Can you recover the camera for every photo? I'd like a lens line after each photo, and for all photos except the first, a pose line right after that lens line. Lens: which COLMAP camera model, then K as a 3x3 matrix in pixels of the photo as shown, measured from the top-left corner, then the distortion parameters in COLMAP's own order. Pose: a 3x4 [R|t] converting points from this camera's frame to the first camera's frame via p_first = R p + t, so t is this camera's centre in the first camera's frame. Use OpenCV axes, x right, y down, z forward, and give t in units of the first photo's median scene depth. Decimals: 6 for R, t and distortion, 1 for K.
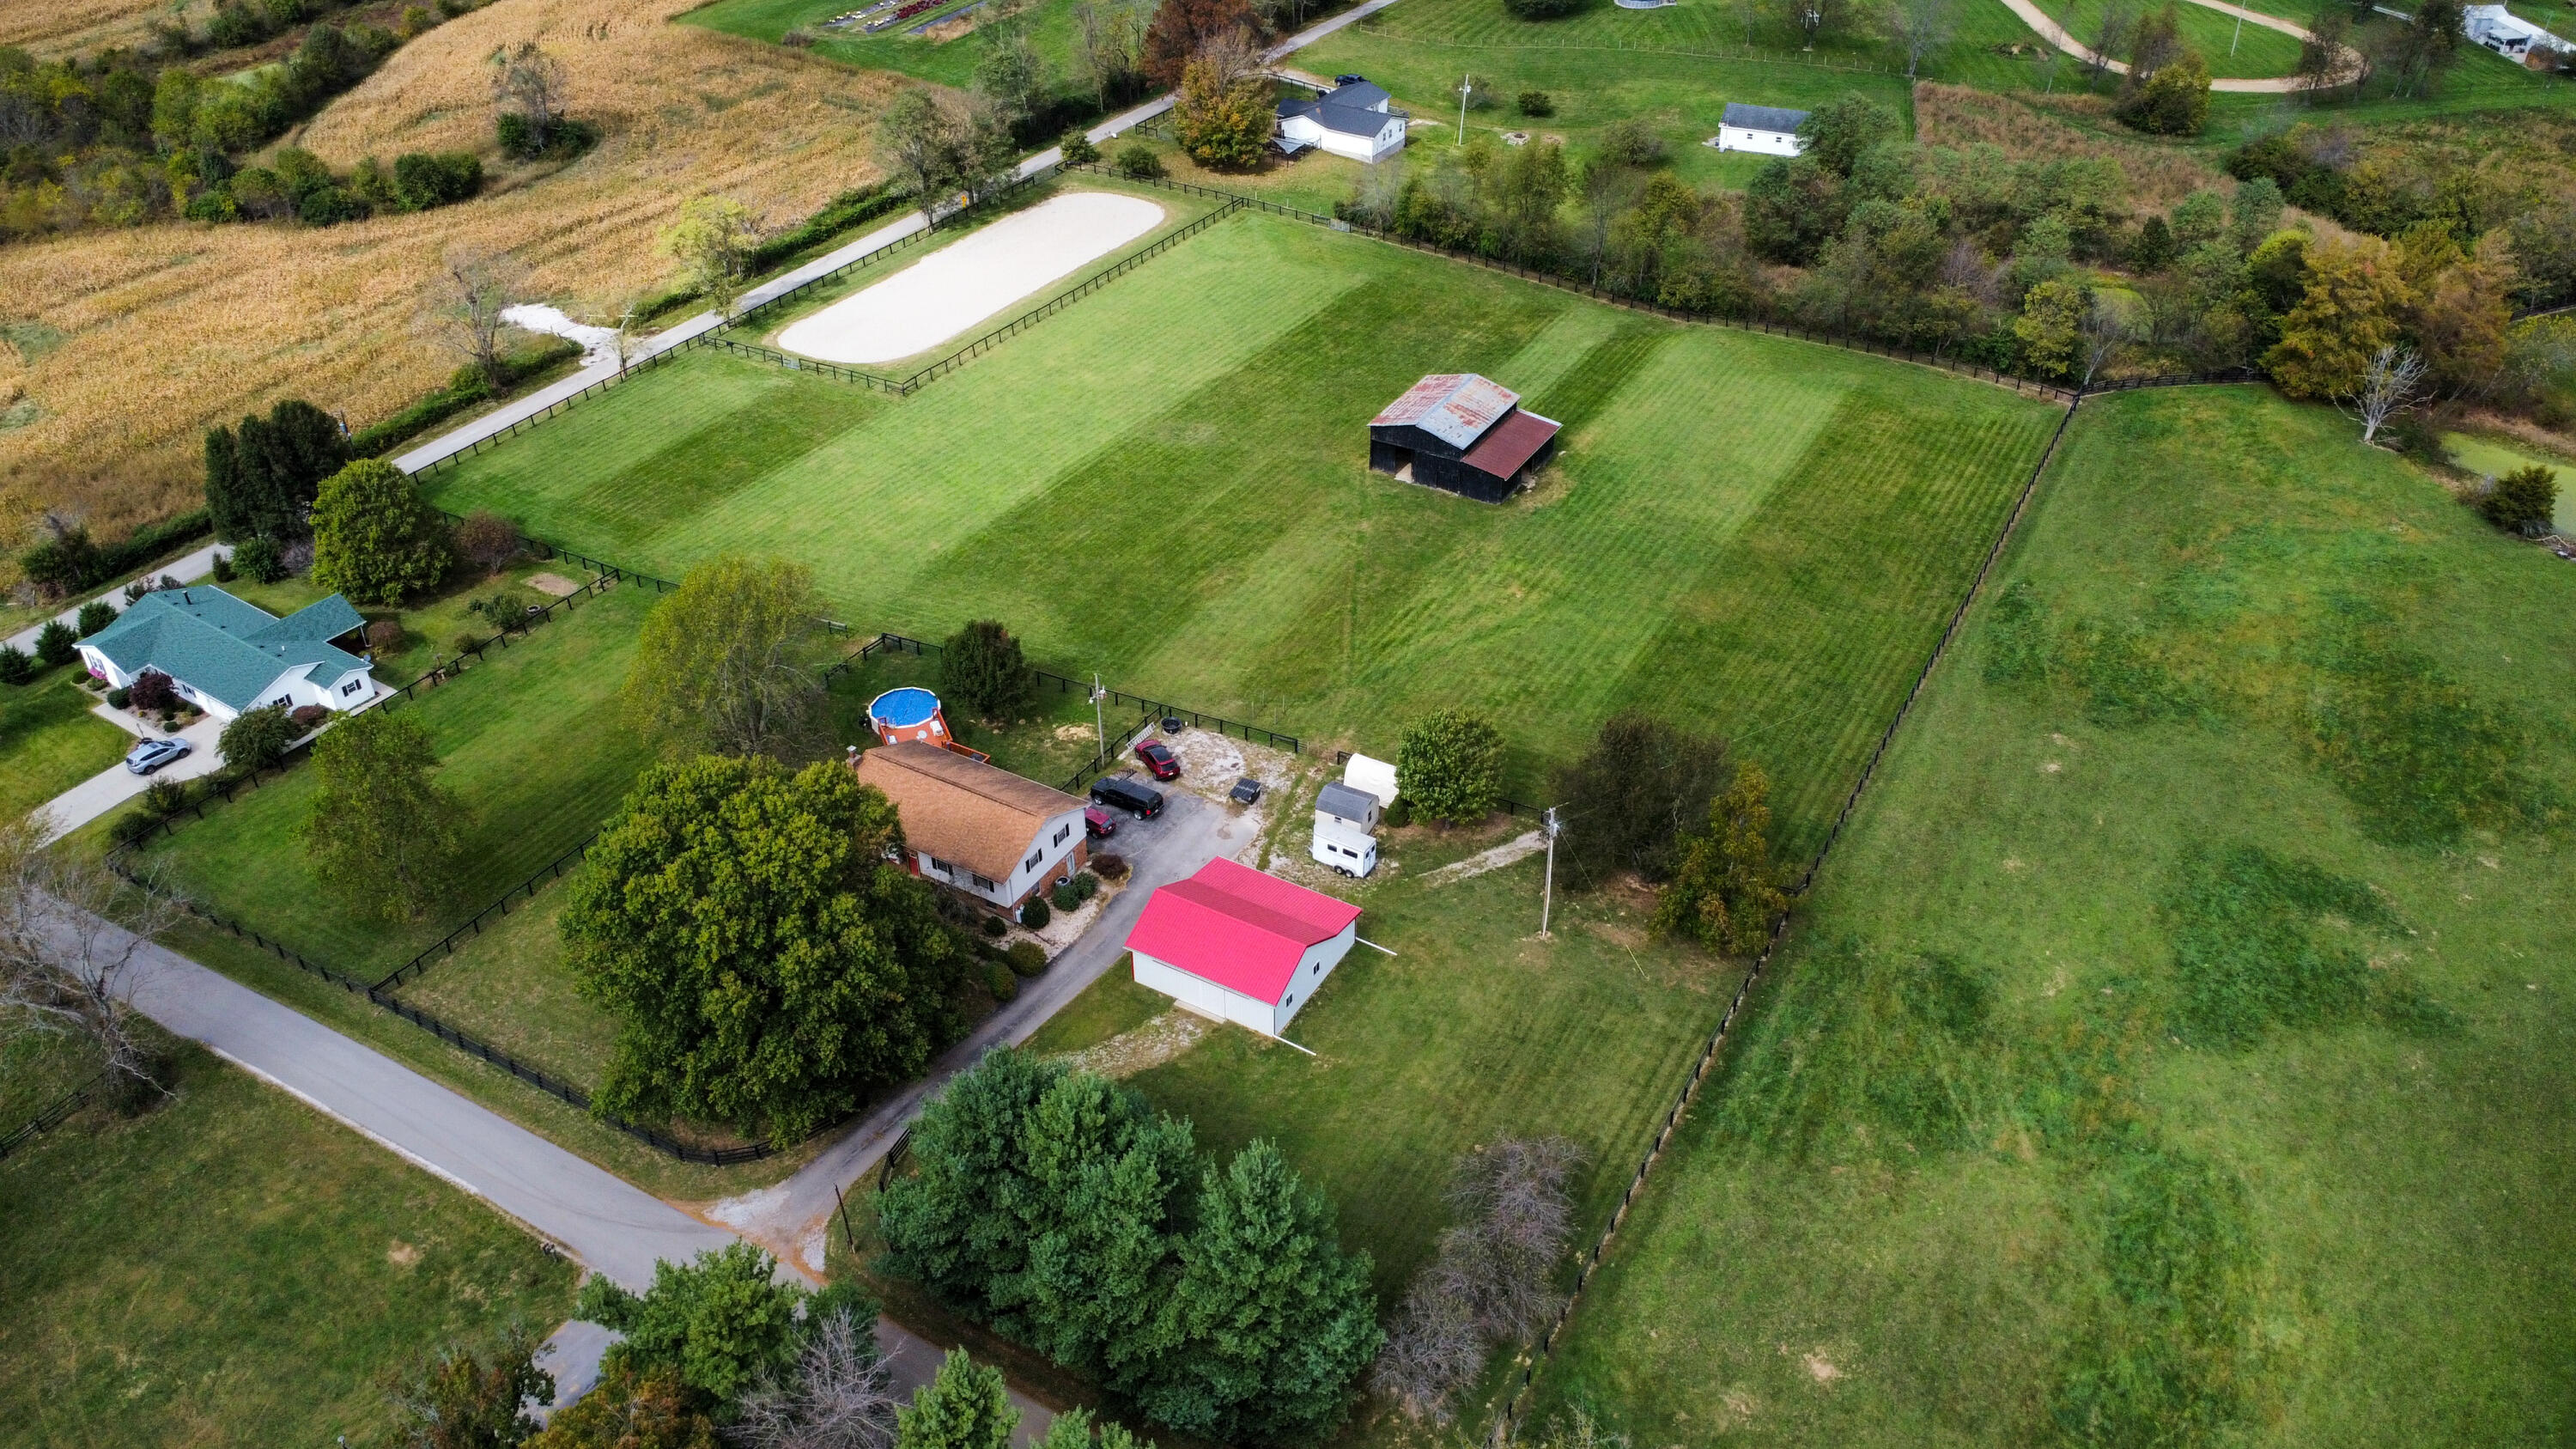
lens RADIAL K [[1932.8, 0, 1288.0], [0, 1932.8, 724.5], [0, 0, 1]] dist [0.004102, -0.004518]
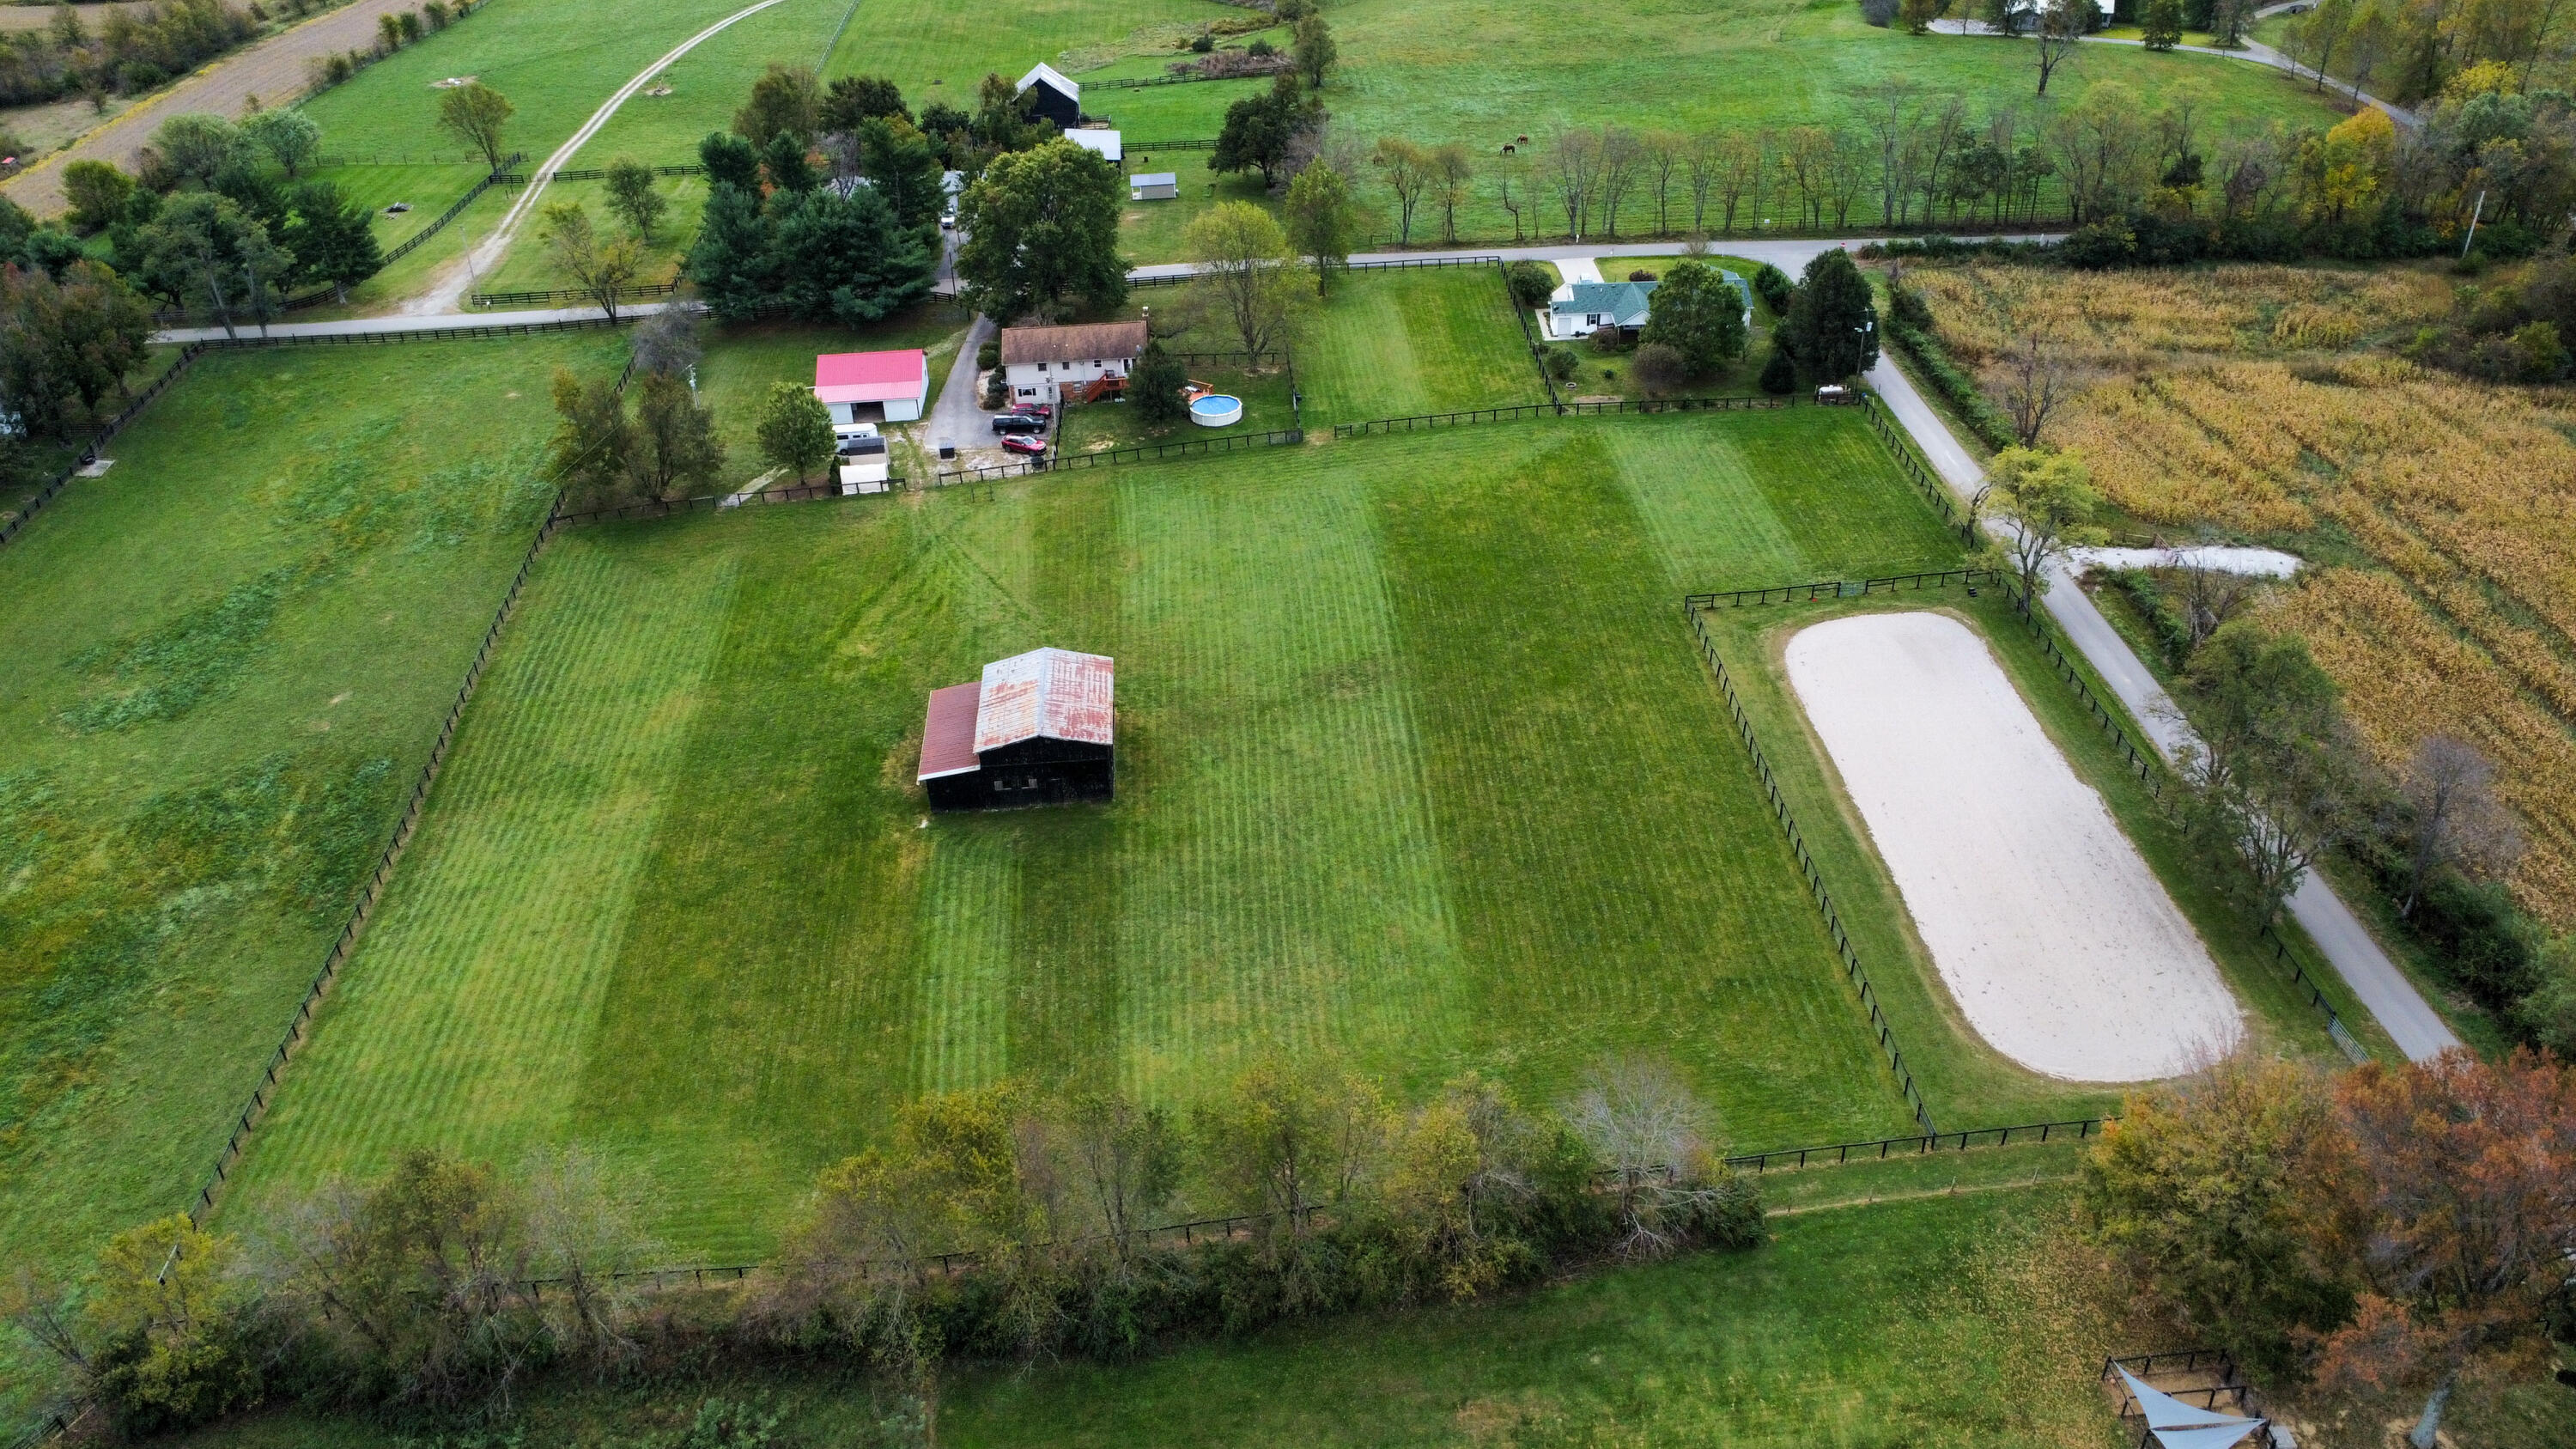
lens RADIAL K [[1932.8, 0, 1288.0], [0, 1932.8, 724.5], [0, 0, 1]] dist [0.004102, -0.004518]
pose [[-0.826533, 0.332365, -0.454287, 0.458493], [-0.284324, 0.450023, 0.846545, -1.088124], [0.485802, 0.828862, -0.277460, 1.604928]]
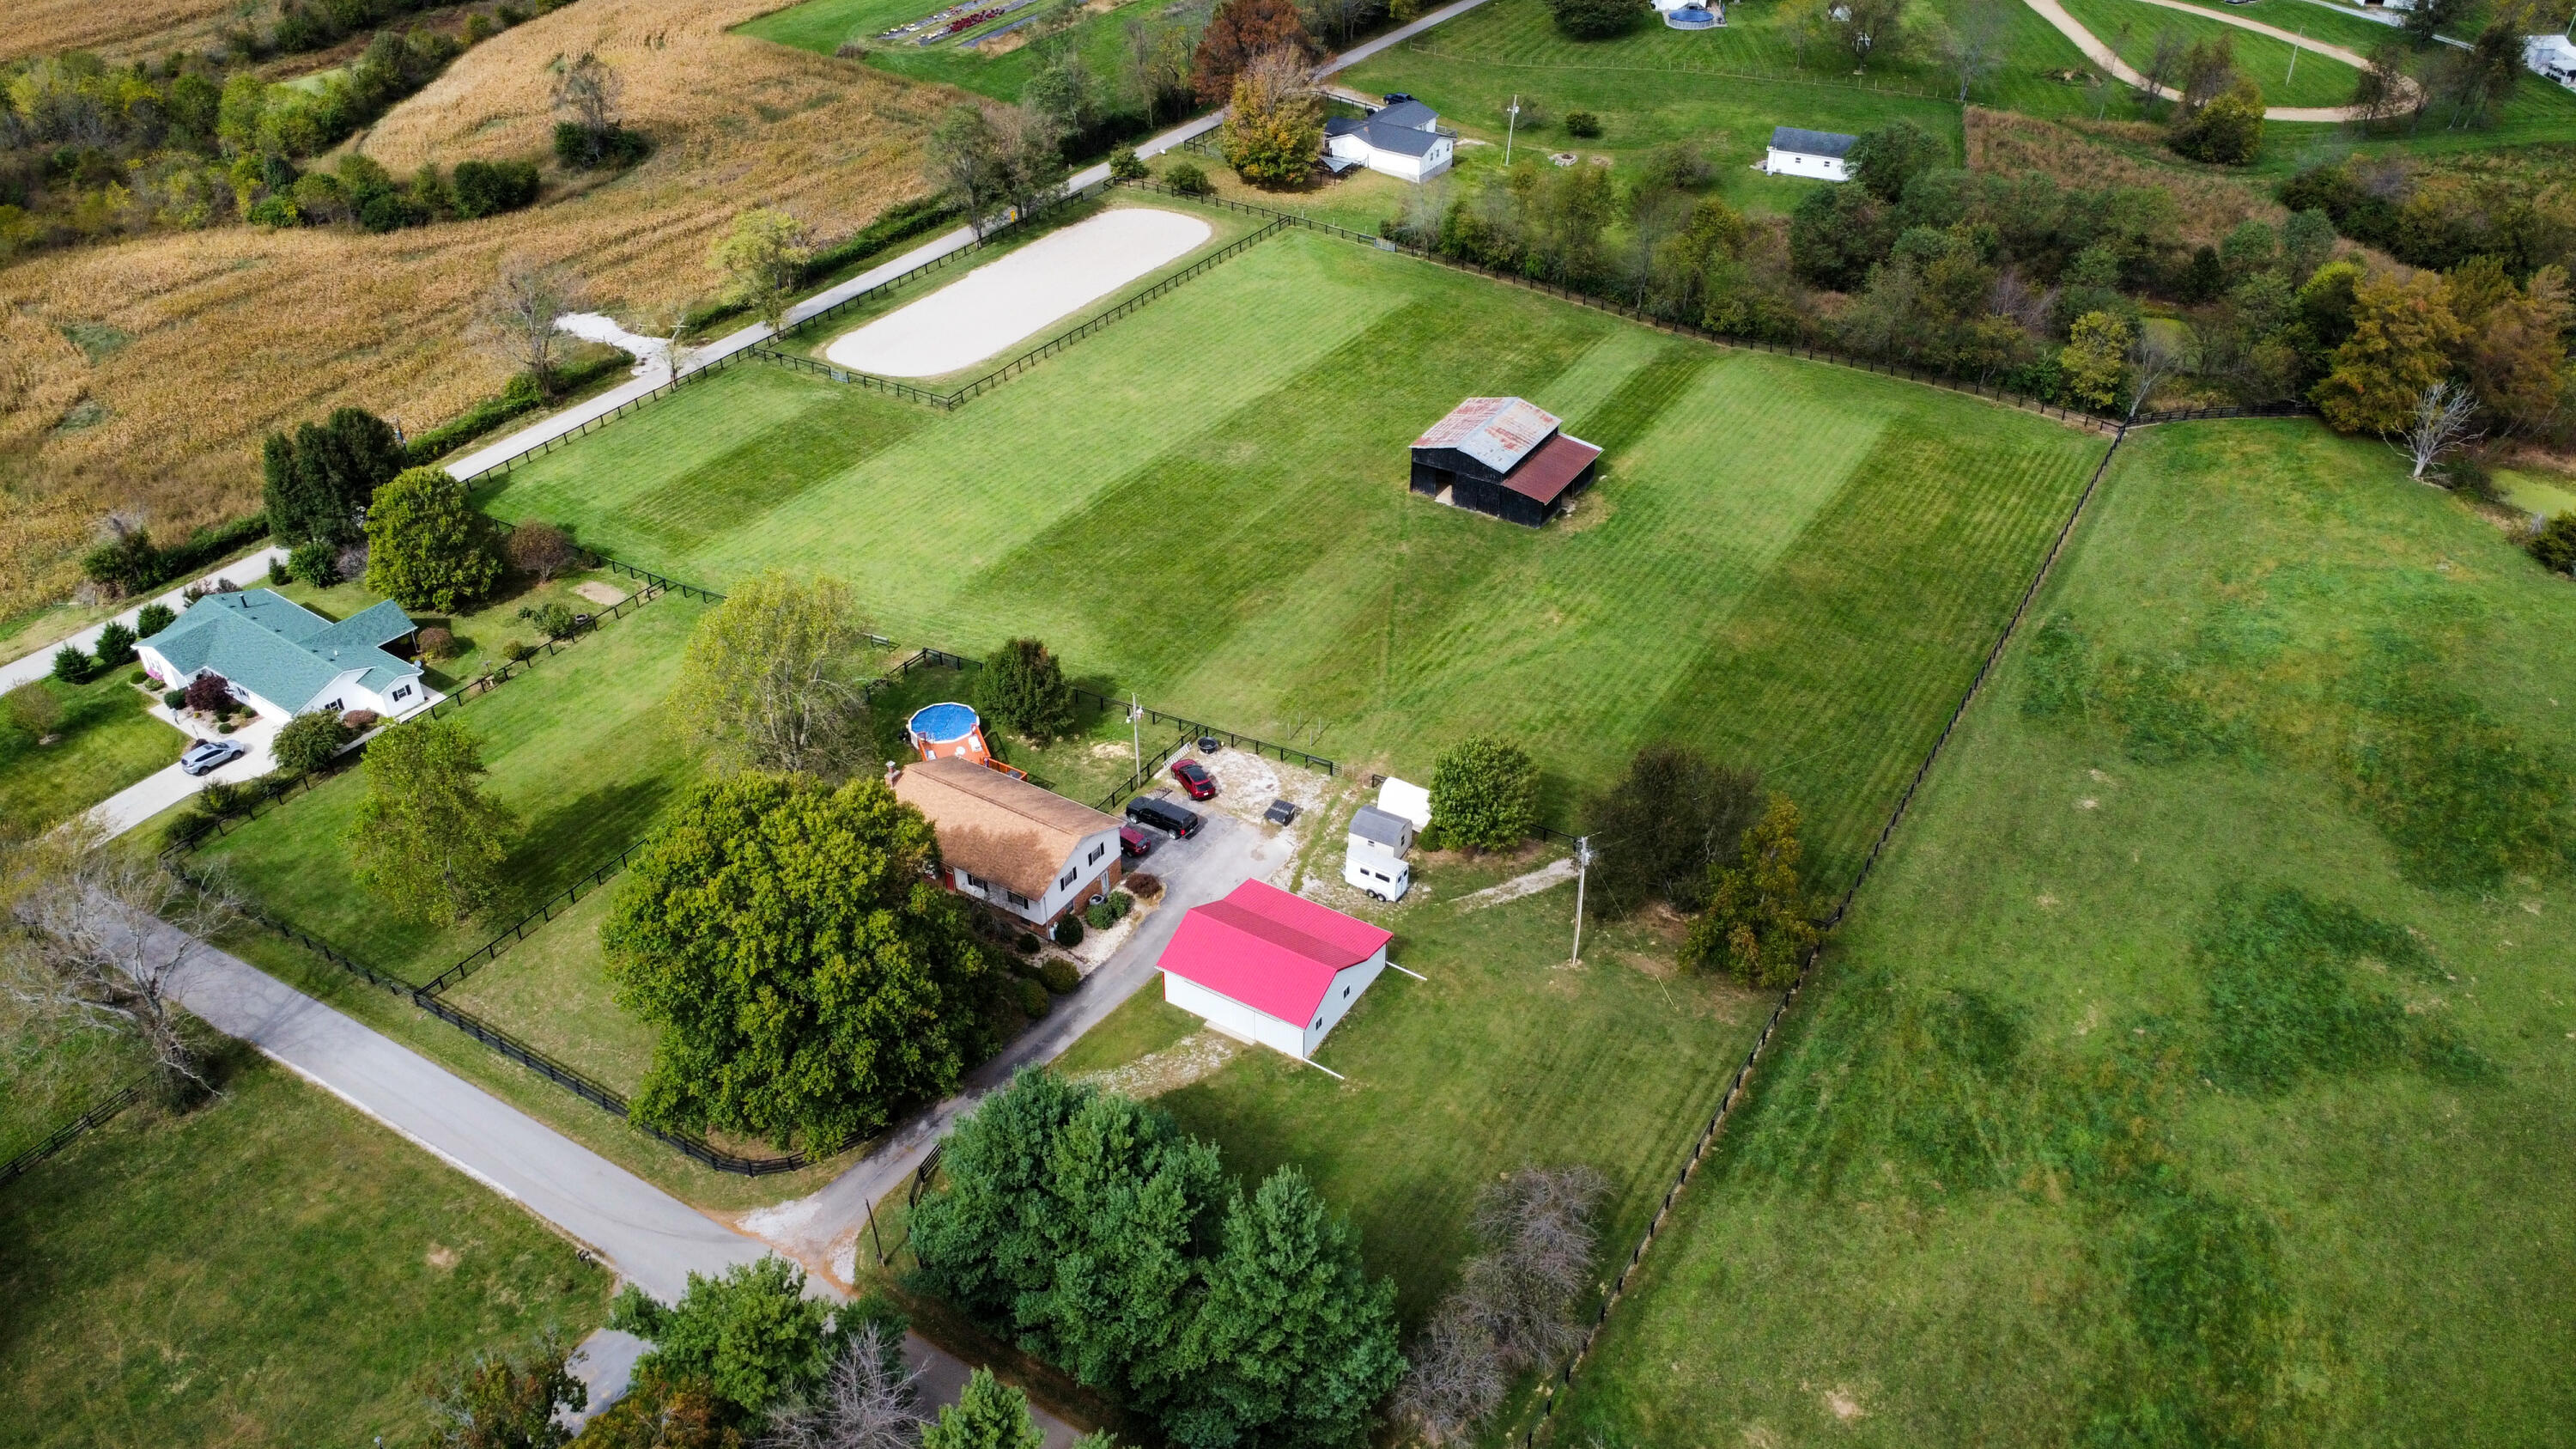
lens RADIAL K [[1932.8, 0, 1288.0], [0, 1932.8, 724.5], [0, 0, 1]] dist [0.004102, -0.004518]
pose [[0.999625, 0.018468, -0.020239, 0.001747], [-0.018549, 0.999821, -0.003793, -0.007275], [0.020165, 0.004167, 0.999788, -0.005760]]
